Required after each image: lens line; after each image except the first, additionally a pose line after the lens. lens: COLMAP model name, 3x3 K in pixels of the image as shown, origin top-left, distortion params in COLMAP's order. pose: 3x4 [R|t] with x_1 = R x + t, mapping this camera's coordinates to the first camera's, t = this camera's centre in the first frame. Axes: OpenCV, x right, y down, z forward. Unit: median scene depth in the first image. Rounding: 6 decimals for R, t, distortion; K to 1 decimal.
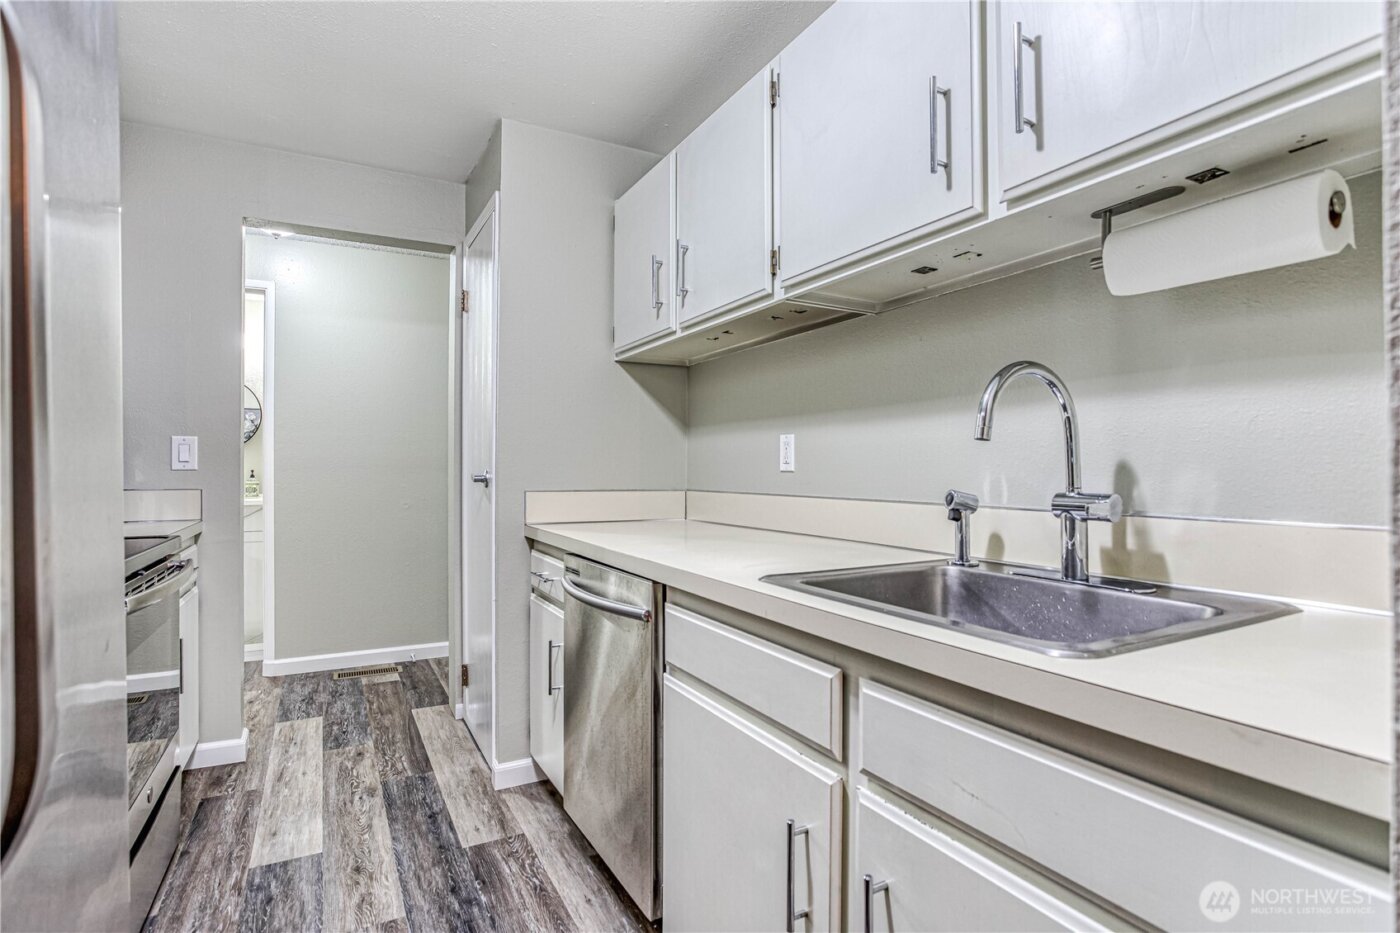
lens RADIAL K [[690.3, 0, 703.5], [0, 690.3, 465.2], [0, 0, 1]] dist [-0.049905, 0.019059]
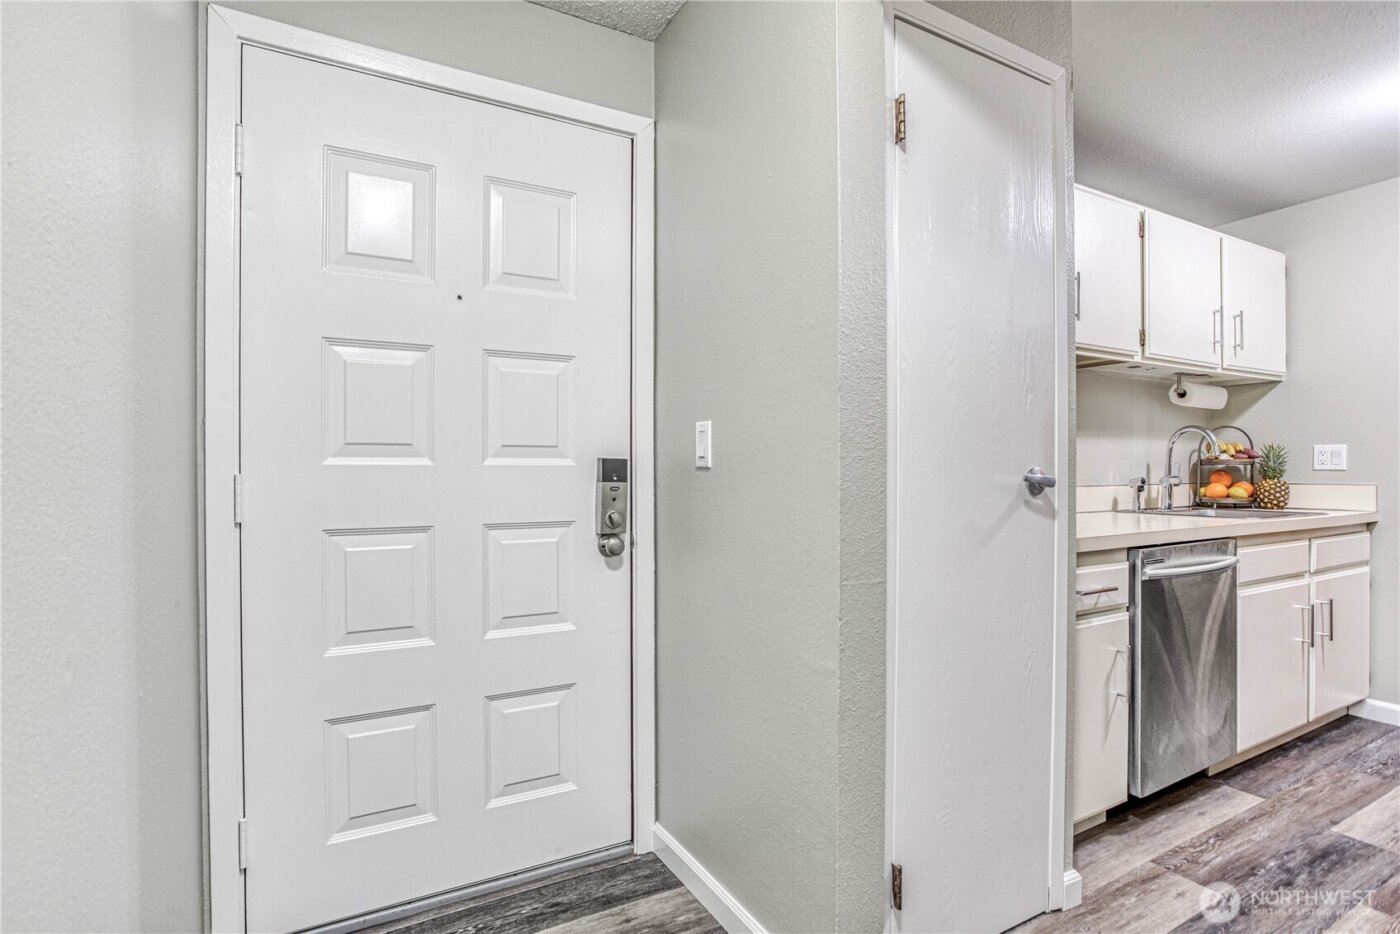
lens RADIAL K [[690.3, 0, 691.9], [0, 690.3, 470.7], [0, 0, 1]] dist [-0.049905, 0.019059]
pose [[0.011580, -0.008078, 0.999900, -1.284201], [-0.004818, 0.999955, 0.008134, 0.011137], [-0.999921, -0.004912, 0.011540, 1.762831]]
